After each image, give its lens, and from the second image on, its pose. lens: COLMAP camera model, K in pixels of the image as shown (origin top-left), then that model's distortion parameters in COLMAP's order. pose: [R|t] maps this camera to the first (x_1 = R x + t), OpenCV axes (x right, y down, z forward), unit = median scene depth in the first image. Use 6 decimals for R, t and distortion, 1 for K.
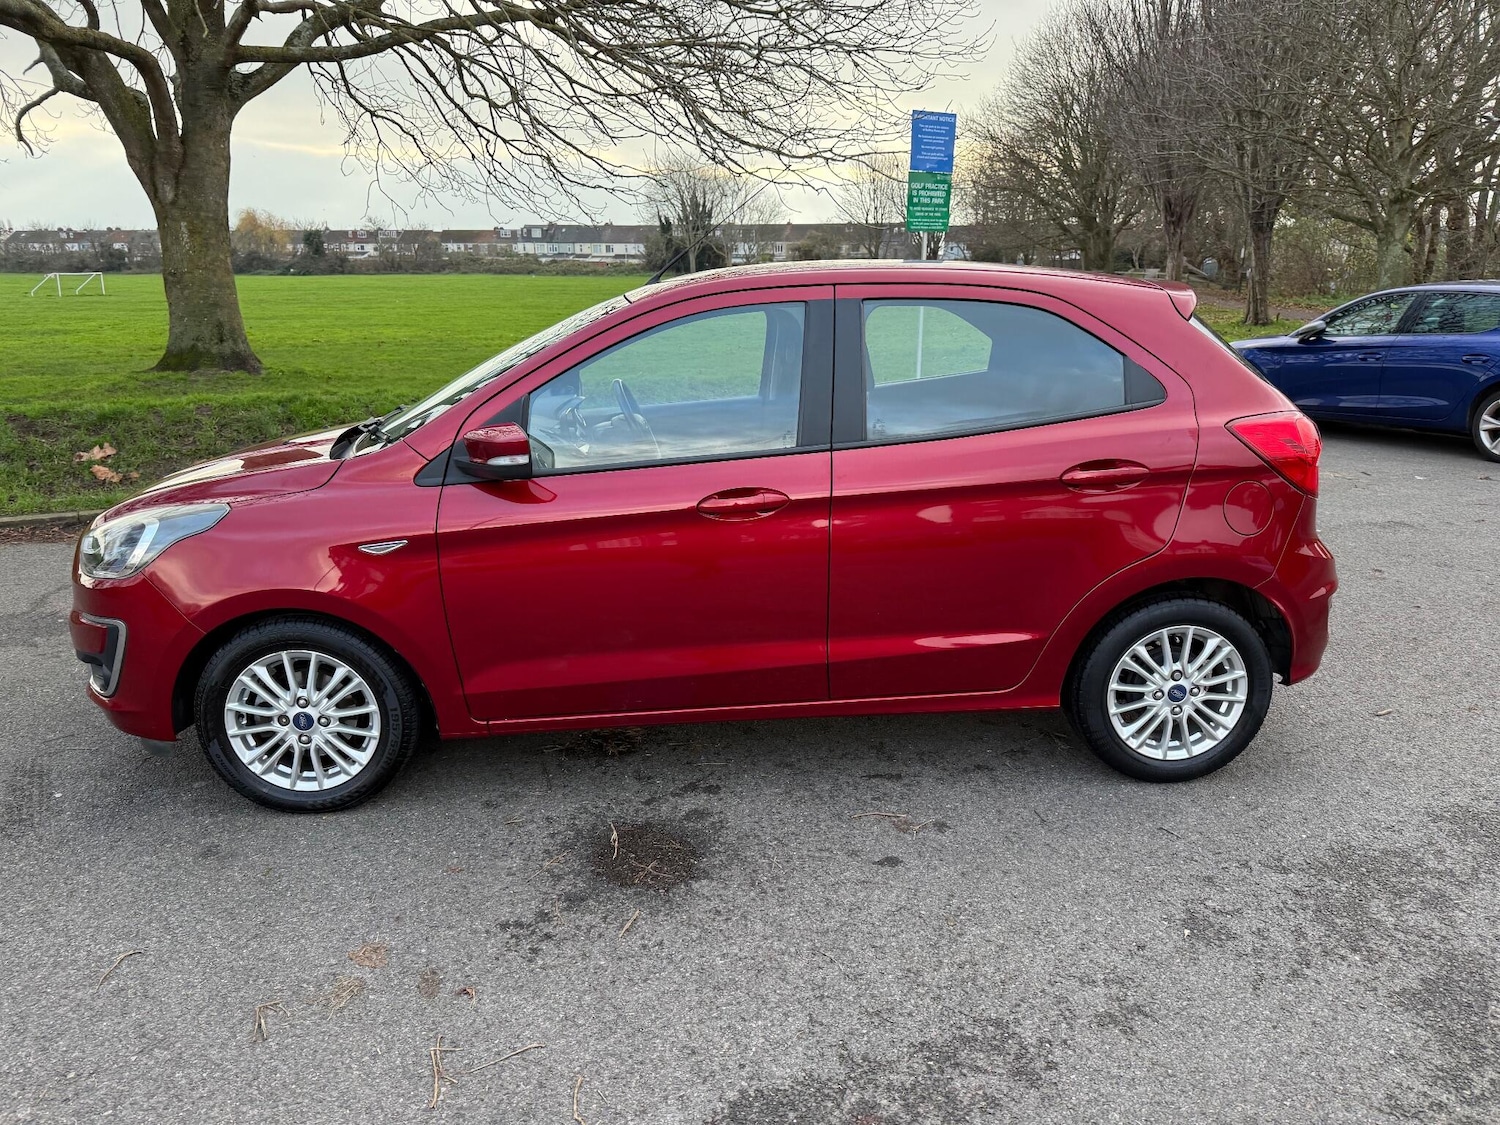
lens RADIAL K [[1059.7, 0, 757.3], [0, 1059.7, 569.8], [0, 0, 1]] dist [0.027806, -0.035193]
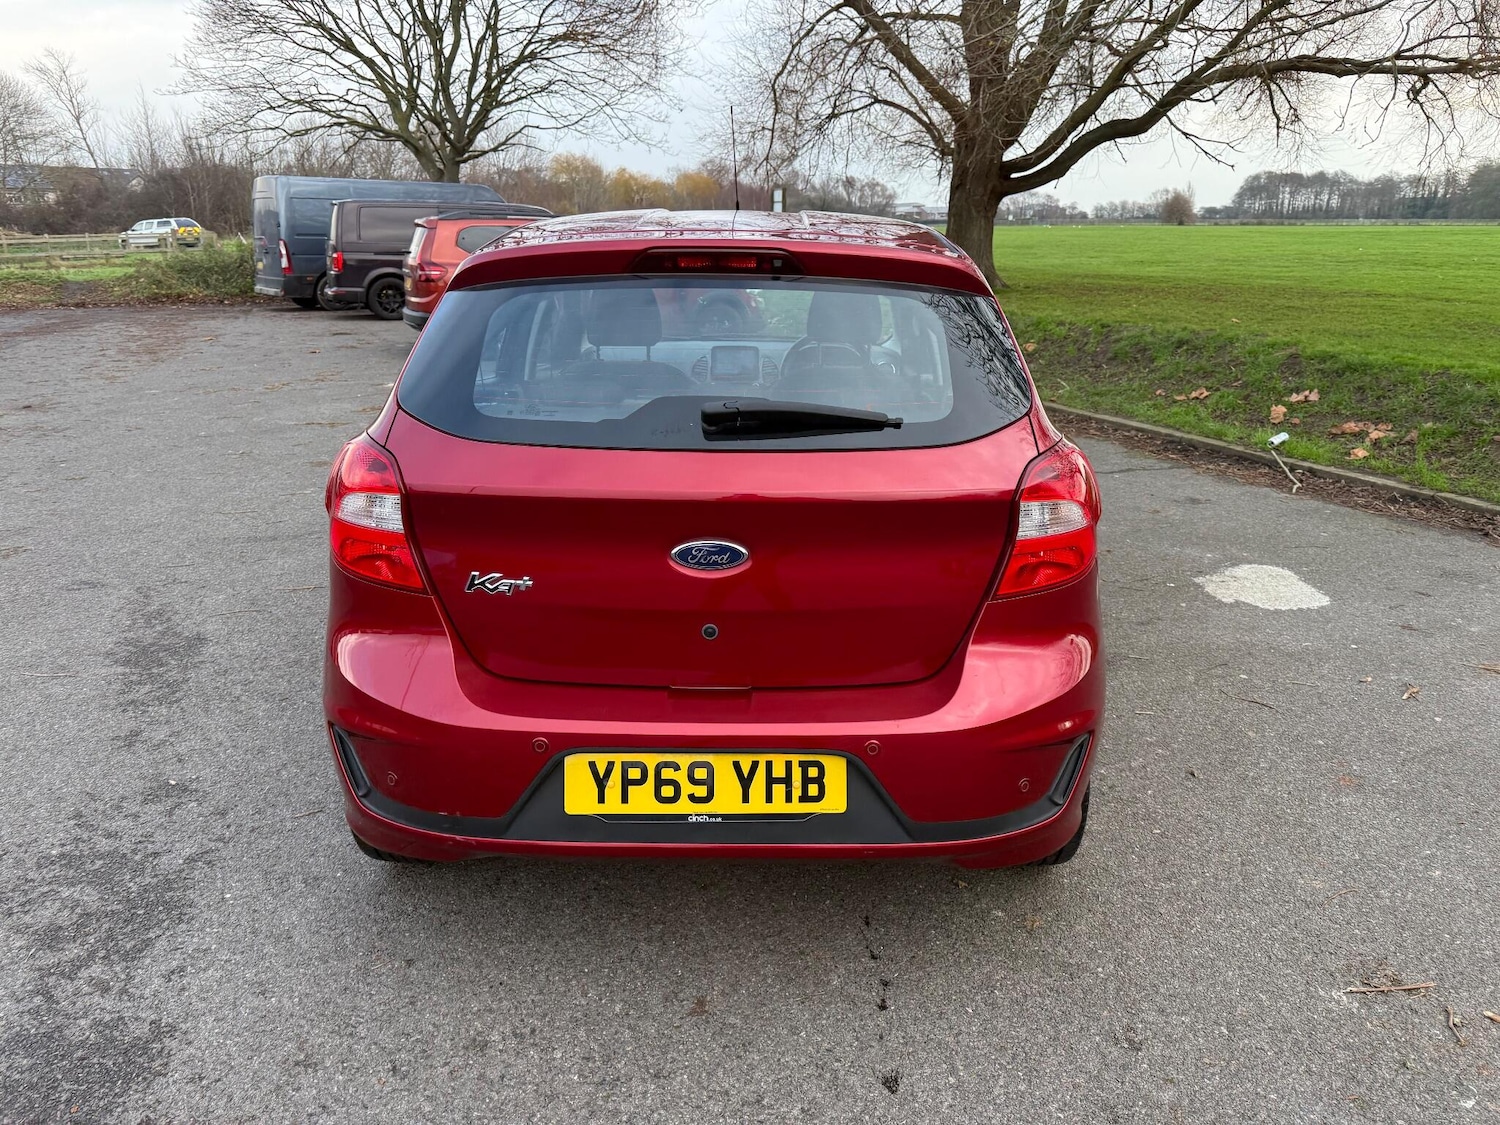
lens RADIAL K [[1064.1, 0, 755.9], [0, 1064.1, 551.0], [0, 0, 1]] dist [0.028737, -0.036402]
pose [[-0.078399, 0.291547, -0.953338, 1.142500], [-0.267169, 0.915157, 0.301842, -0.347869], [0.960455, 0.278366, 0.006145, 1.247271]]
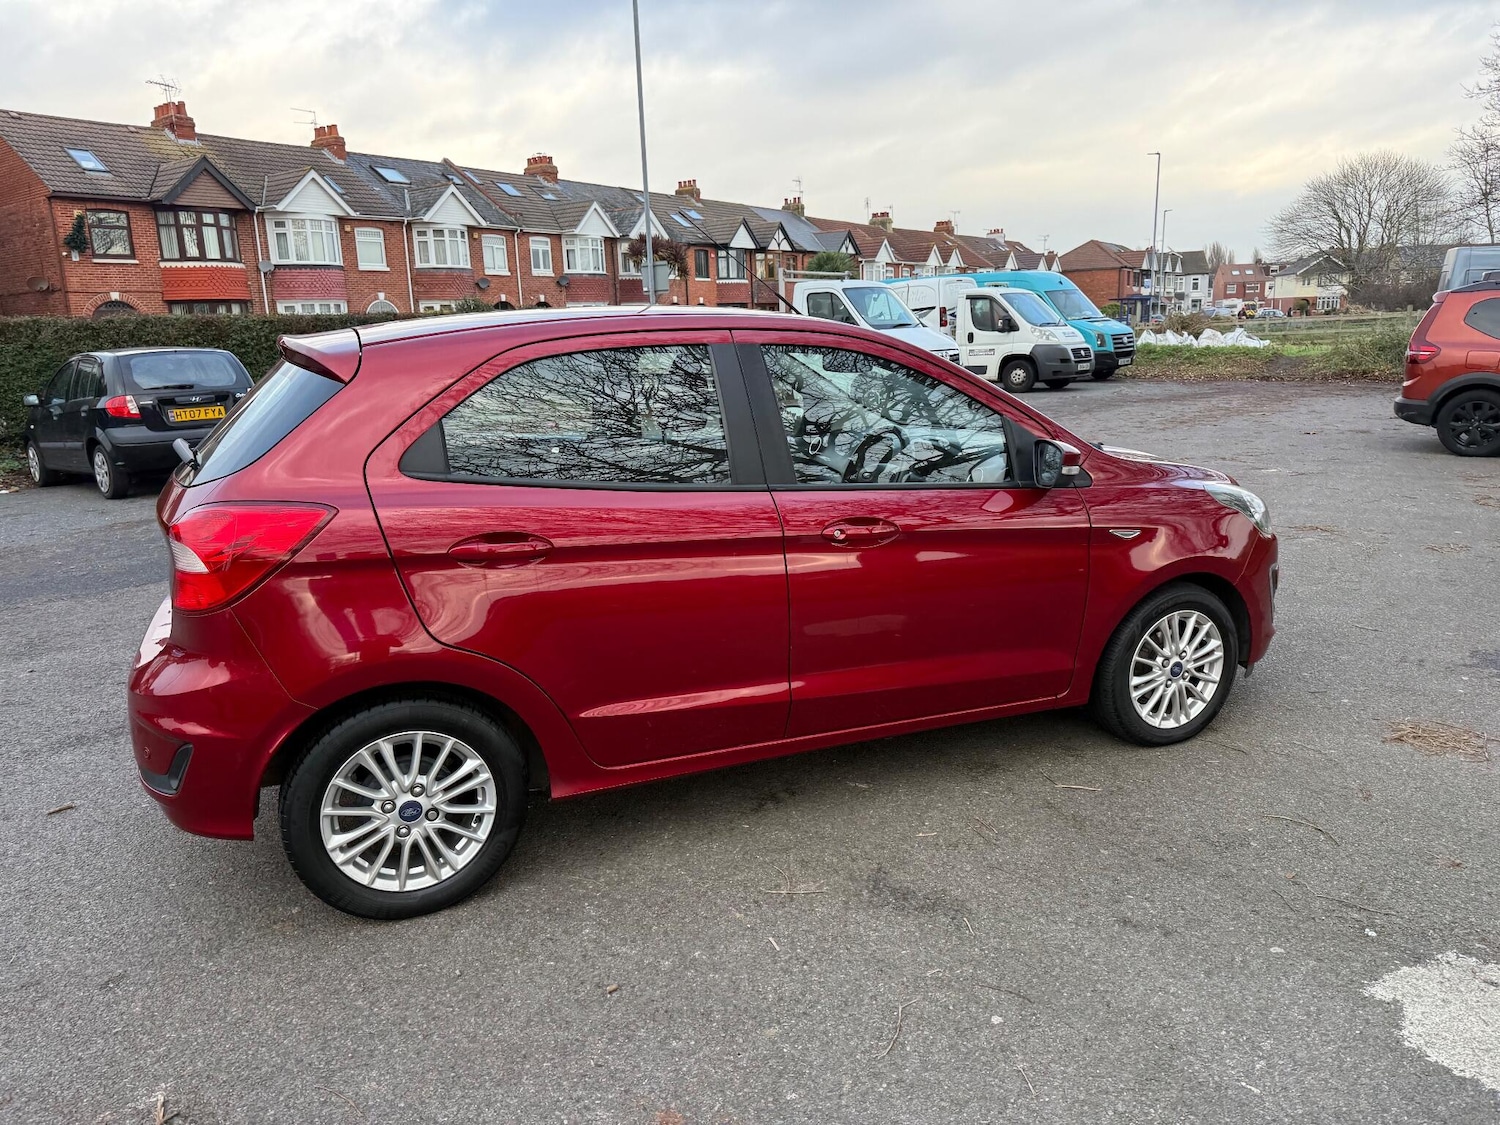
lens RADIAL K [[1050.9, 0, 757.7], [0, 1050.9, 566.0], [0, 0, 1]] dist [0.074460, -0.103098]
pose [[-0.940989, 0.103619, -0.322184, 0.352269], [-0.060405, 0.885271, 0.461137, -0.610057], [0.333003, 0.453386, -0.826771, 2.231002]]
